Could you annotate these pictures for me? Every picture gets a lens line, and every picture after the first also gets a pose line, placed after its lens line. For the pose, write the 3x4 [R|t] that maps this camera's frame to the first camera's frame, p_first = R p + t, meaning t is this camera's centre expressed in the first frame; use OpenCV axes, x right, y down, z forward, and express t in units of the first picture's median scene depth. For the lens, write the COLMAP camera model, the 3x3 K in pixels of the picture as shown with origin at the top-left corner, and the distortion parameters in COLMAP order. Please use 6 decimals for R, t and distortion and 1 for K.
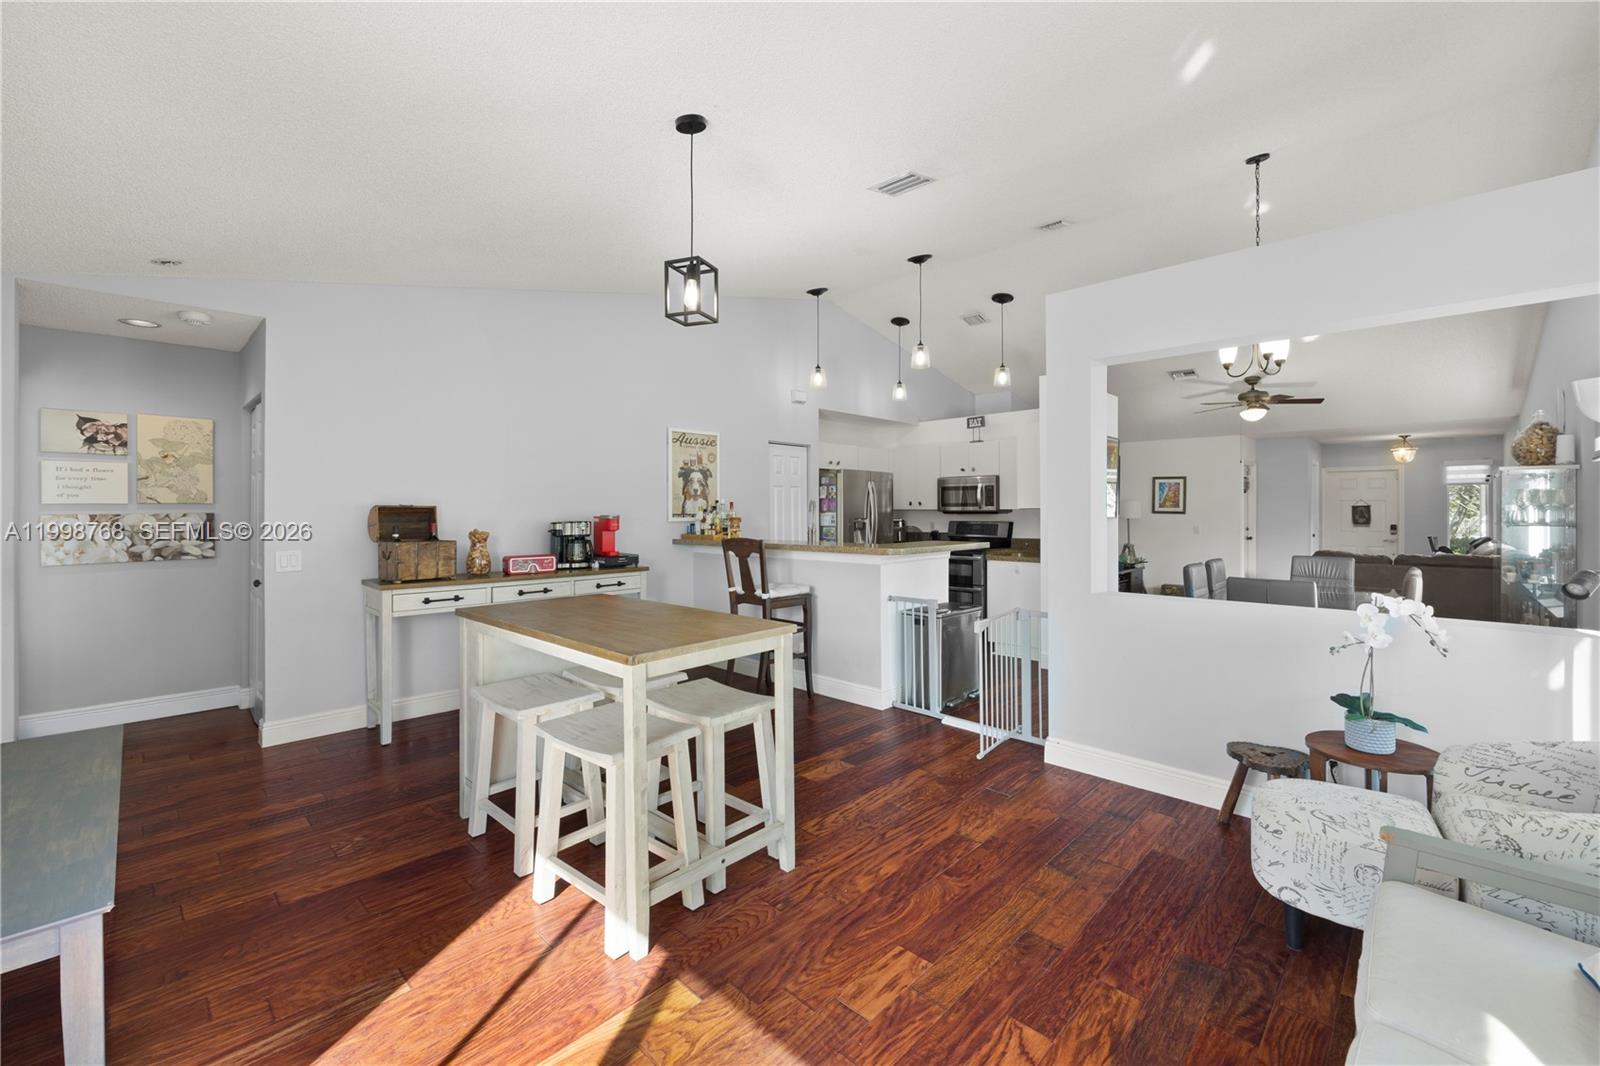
lens RADIAL K [[658.4, 0, 802.5], [0, 658.4, 520.7], [0, 0, 1]] dist [-0.000123, -0.000427]
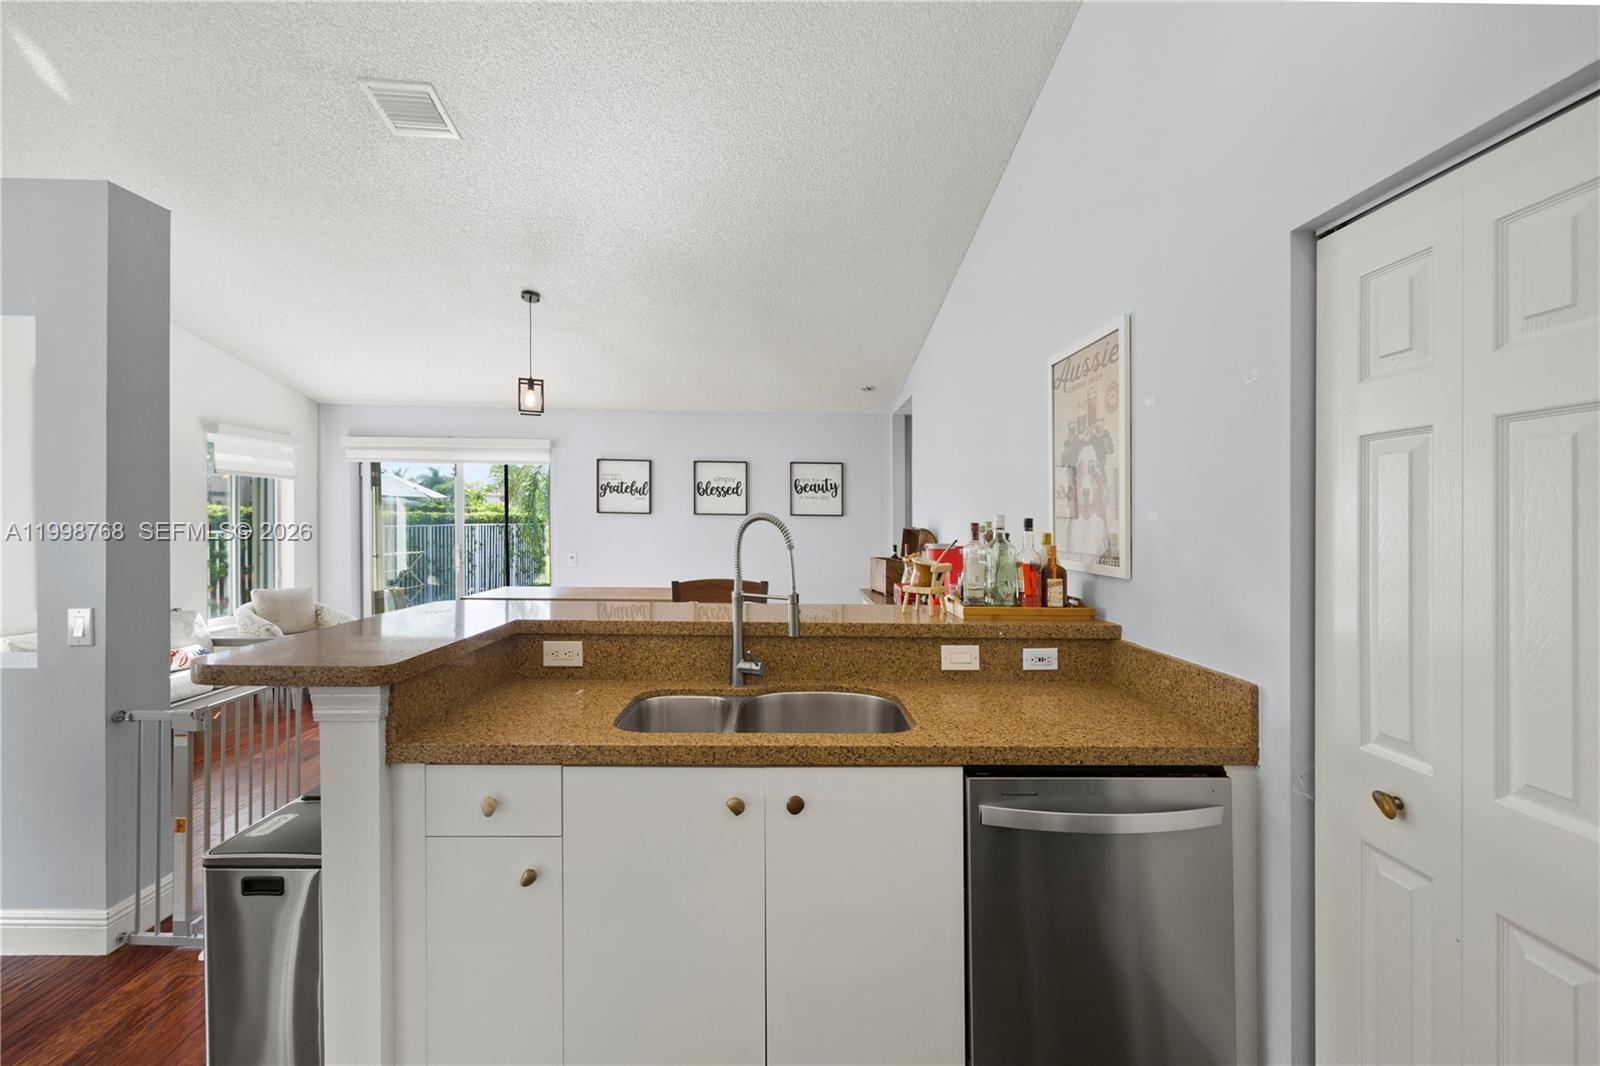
lens RADIAL K [[658.4, 0, 783.3], [0, 658.4, 516.7], [0, 0, 1]] dist [-0.000123, -0.000427]
pose [[-0.702191, -0.010171, -0.711916, 0.286744], [-0.020474, 0.999773, 0.005910, -0.036564], [0.711694, 0.018725, -0.702240, 1.369805]]
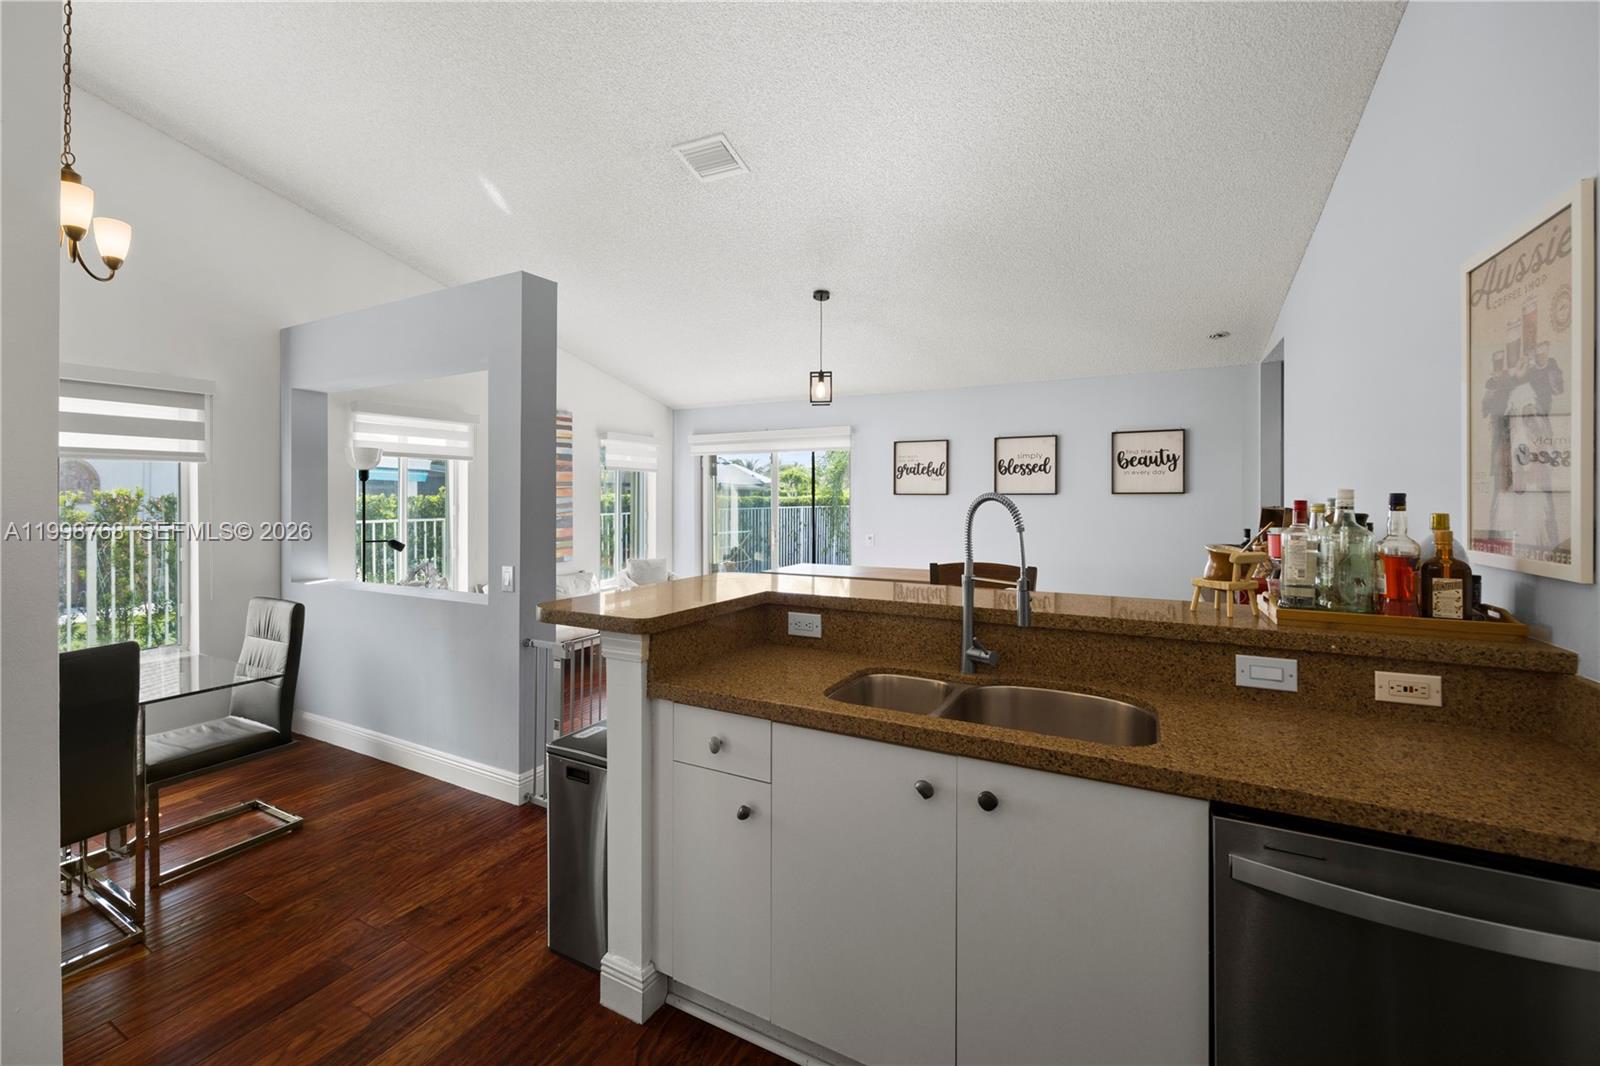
lens RADIAL K [[658.4, 0, 738.6], [0, 658.4, 497.3], [0, 0, 1]] dist [-0.000123, -0.000427]
pose [[-0.968540, 0.001775, -0.248853, 0.252747], [-0.000861, 0.999945, 0.010481, -0.037198], [0.248858, 0.010365, -0.968484, 1.401542]]
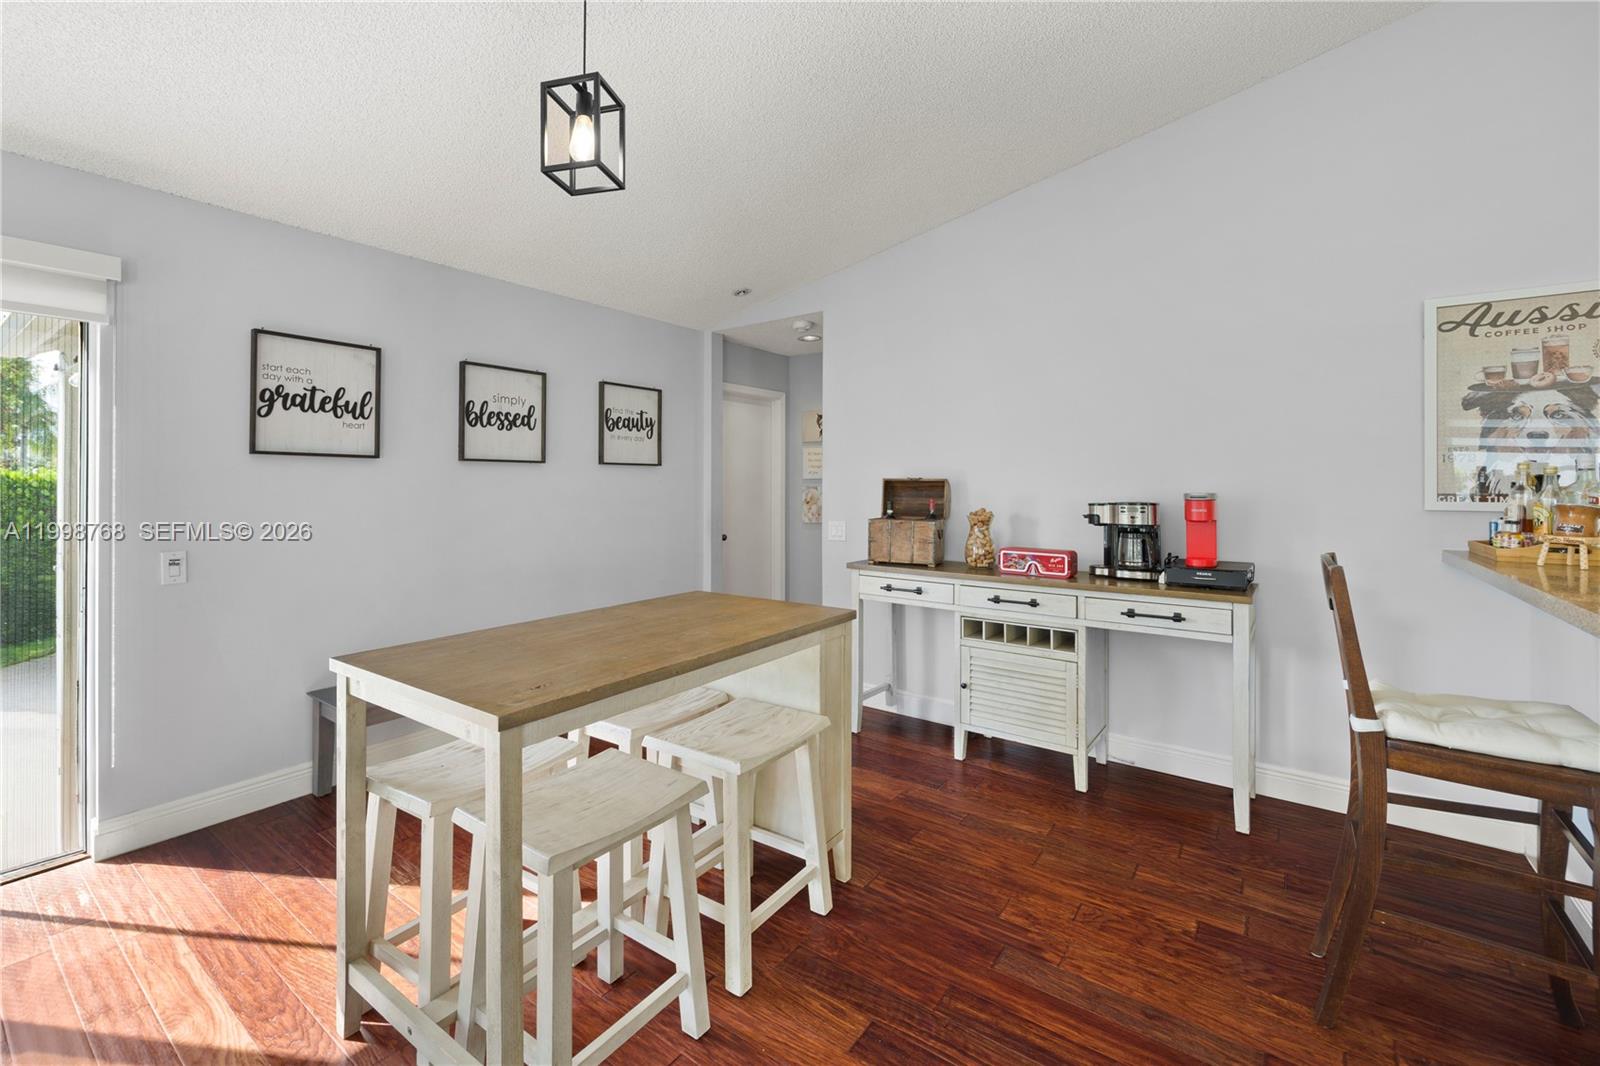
lens RADIAL K [[709.3, 0, 747.8], [0, 709.3, 480.1], [0, 0, 1]] dist [0.000374, 0.001441]
pose [[0.092605, -0.004538, -0.995693, 0.272430], [-0.018345, 0.999812, -0.006263, -0.008760], [0.995534, 0.018846, 0.092505, 0.570257]]
